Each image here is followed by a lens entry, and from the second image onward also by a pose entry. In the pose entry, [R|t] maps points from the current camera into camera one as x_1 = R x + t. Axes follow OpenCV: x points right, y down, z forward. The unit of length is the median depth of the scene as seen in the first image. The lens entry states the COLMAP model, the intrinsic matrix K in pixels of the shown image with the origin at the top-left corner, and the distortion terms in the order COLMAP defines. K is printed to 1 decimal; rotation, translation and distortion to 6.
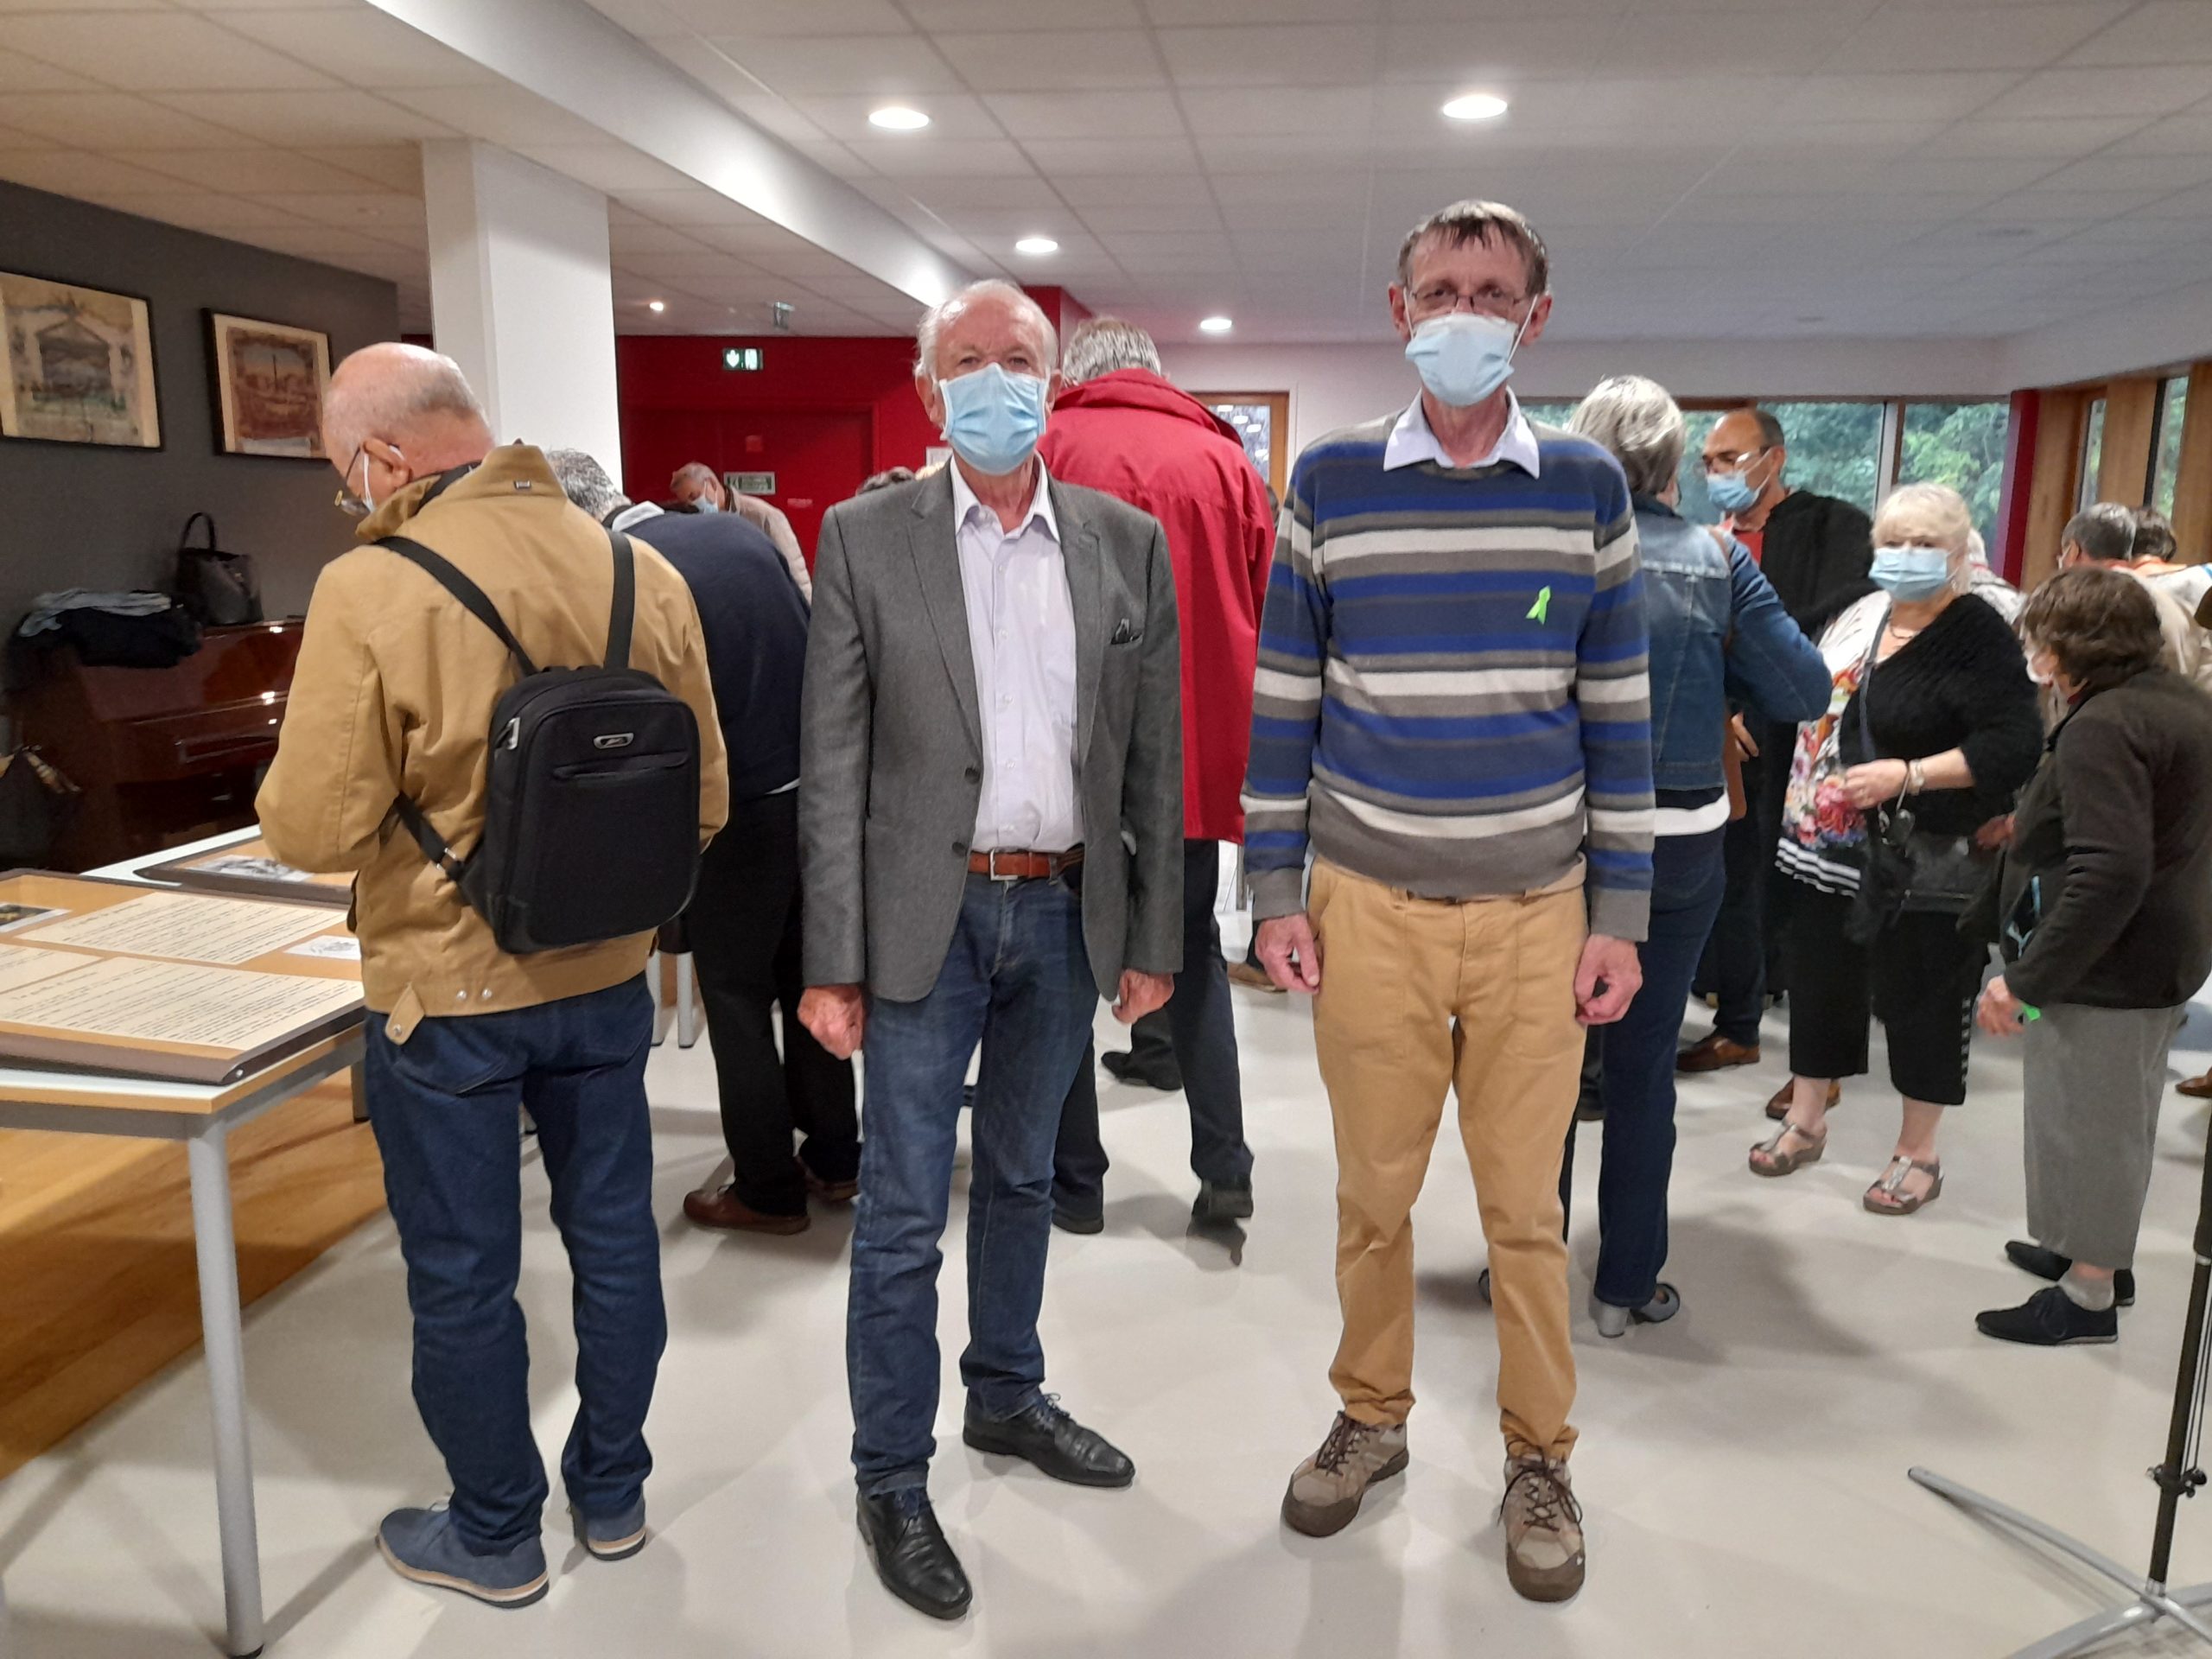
lens RADIAL K [[1624.5, 0, 1103.8], [0, 1624.5, 815.8], [0, 0, 1]] dist [0.020260, -0.000936]
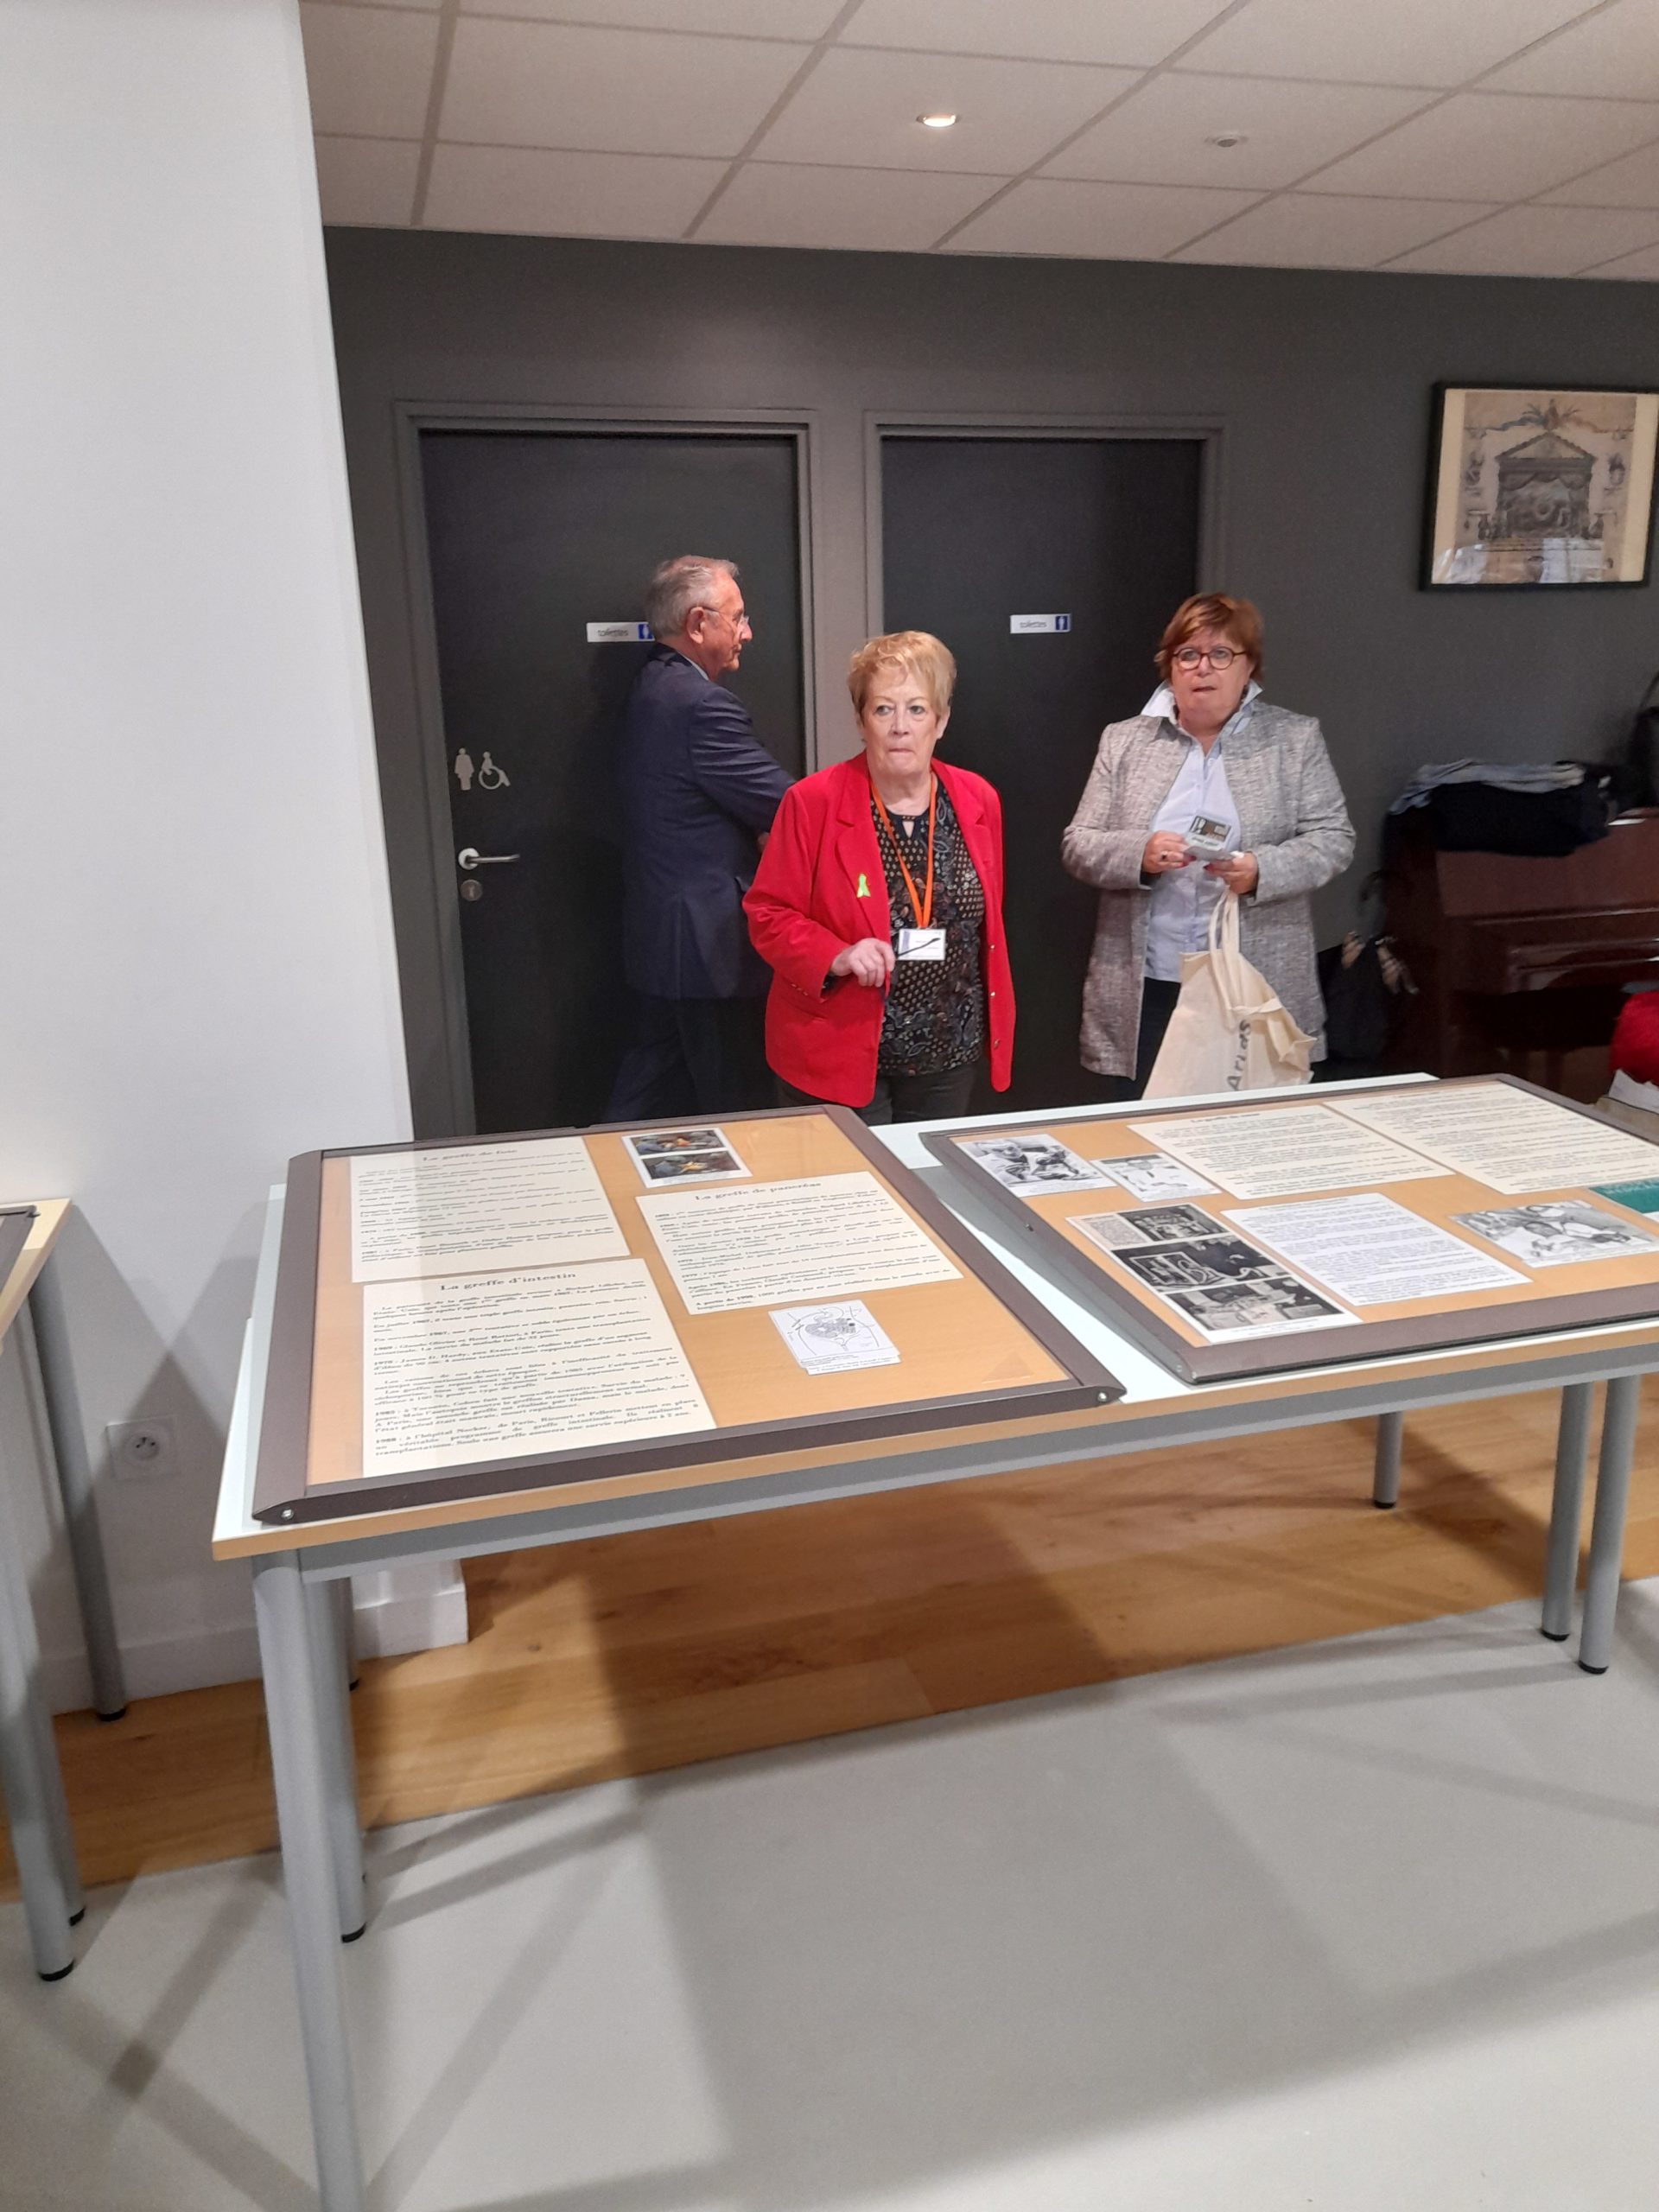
lens RADIAL K [[1624.5, 0, 832.4], [0, 1624.5, 1120.6], [0, 0, 1]] dist [0.020260, -0.000936]
pose [[0.396730, 0.206066, -0.894506, 0.045932], [-0.129520, 0.977294, 0.167693, -0.052230], [0.908752, 0.049328, 0.414412, 0.340817]]
